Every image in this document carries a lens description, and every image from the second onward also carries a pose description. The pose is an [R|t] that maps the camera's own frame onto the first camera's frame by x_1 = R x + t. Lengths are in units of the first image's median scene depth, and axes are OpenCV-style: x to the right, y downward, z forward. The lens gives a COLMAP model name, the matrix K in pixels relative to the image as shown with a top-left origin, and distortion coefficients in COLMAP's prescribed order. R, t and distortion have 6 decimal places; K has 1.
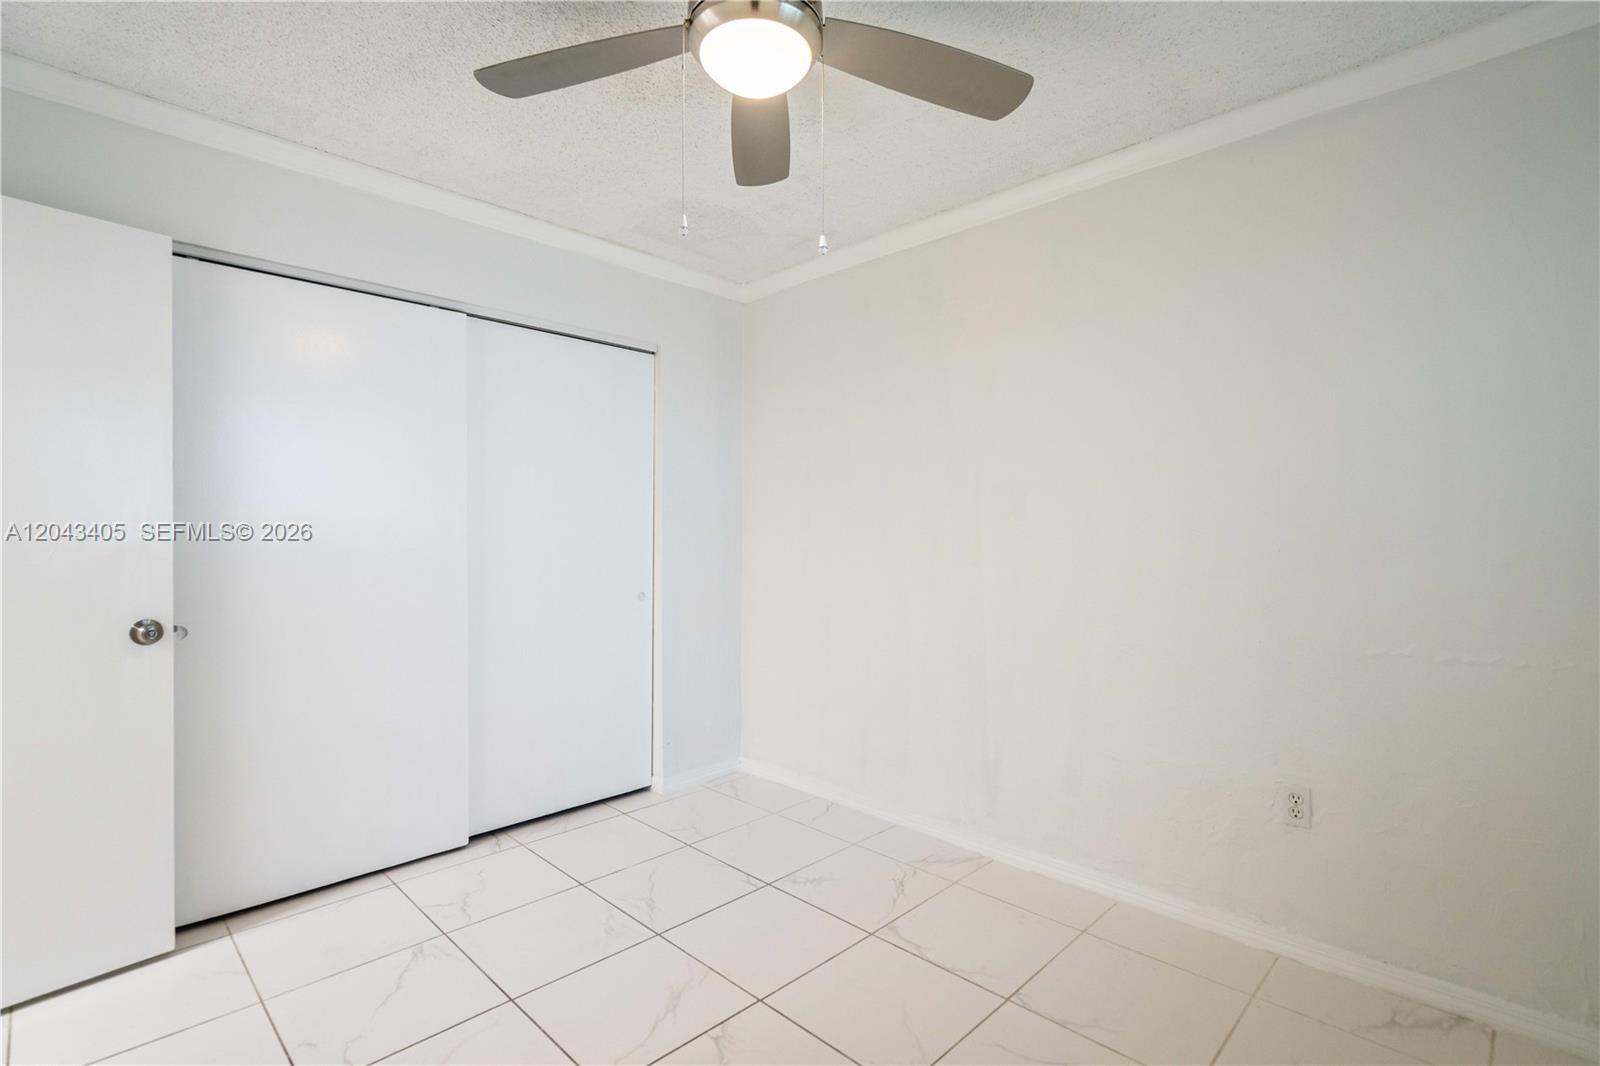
lens RADIAL K [[741.4, 0, 800.5], [0, 741.4, 530.5], [0, 0, 1]] dist [-0.005409, -0.001344]
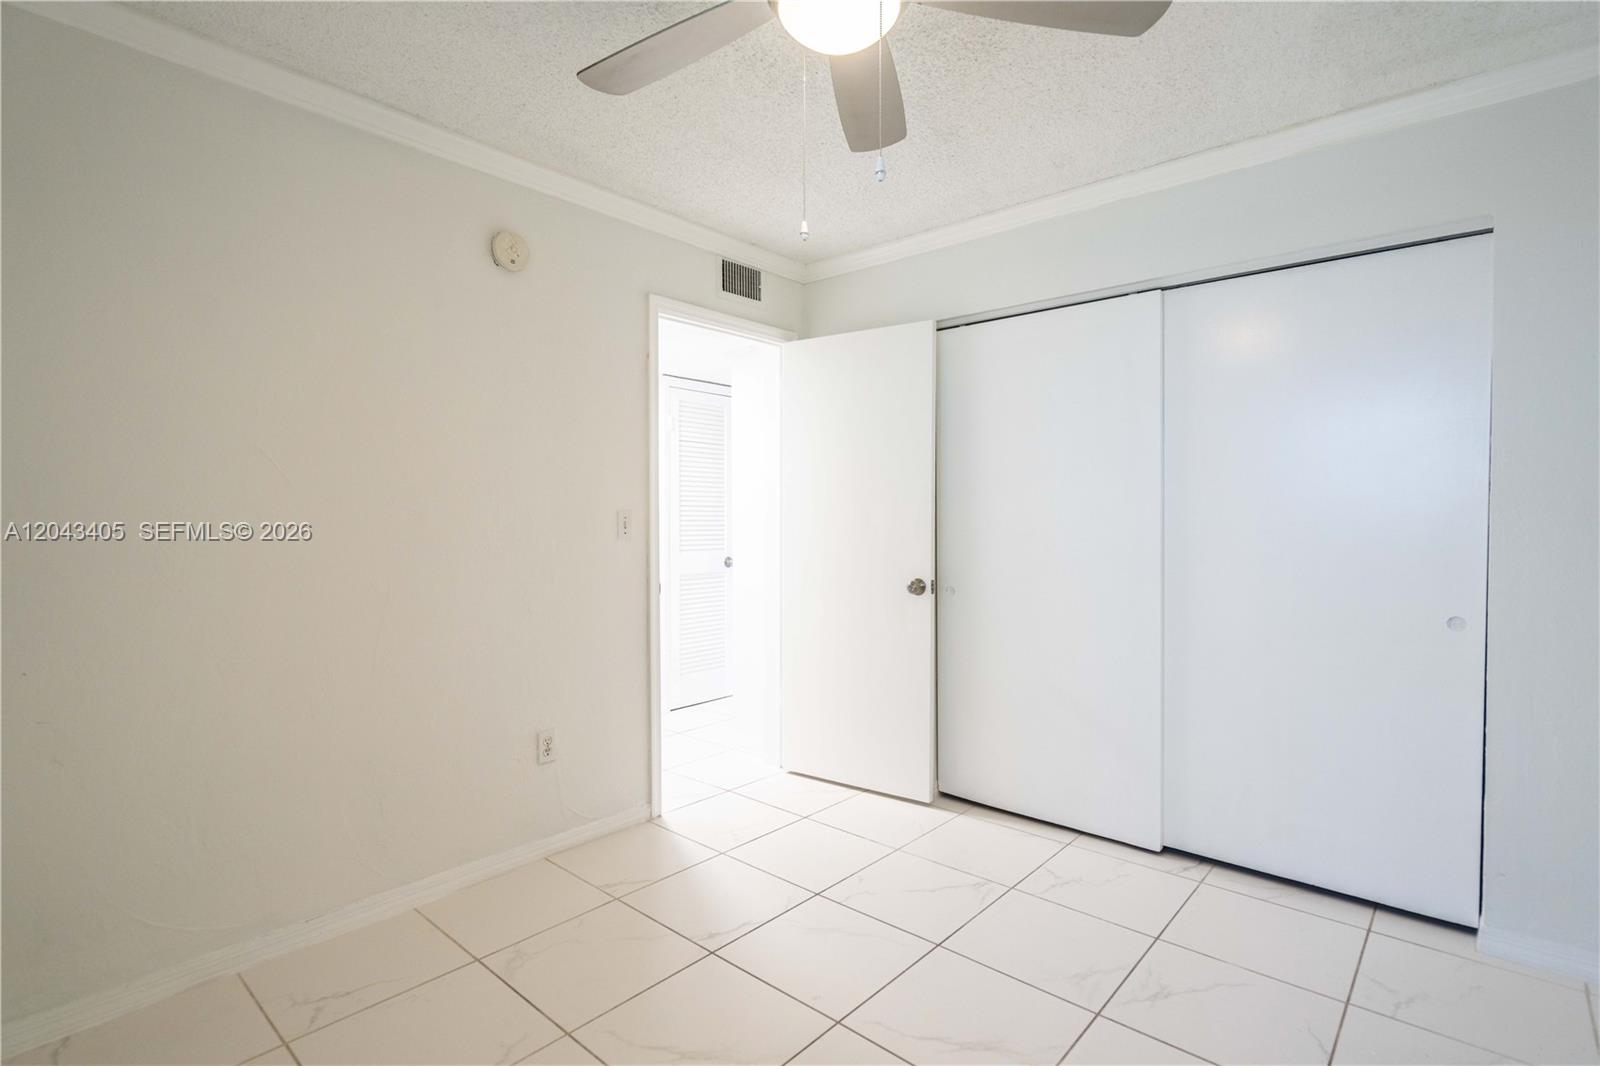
lens RADIAL K [[741.4, 0, 806.4], [0, 741.4, 529.3], [0, 0, 1]] dist [-0.005409, -0.001344]
pose [[0.056322, 0.010352, -0.998359, 0.505606], [0.005785, 0.999926, 0.010695, -0.000678], [0.998396, -0.006378, 0.056258, 0.544555]]
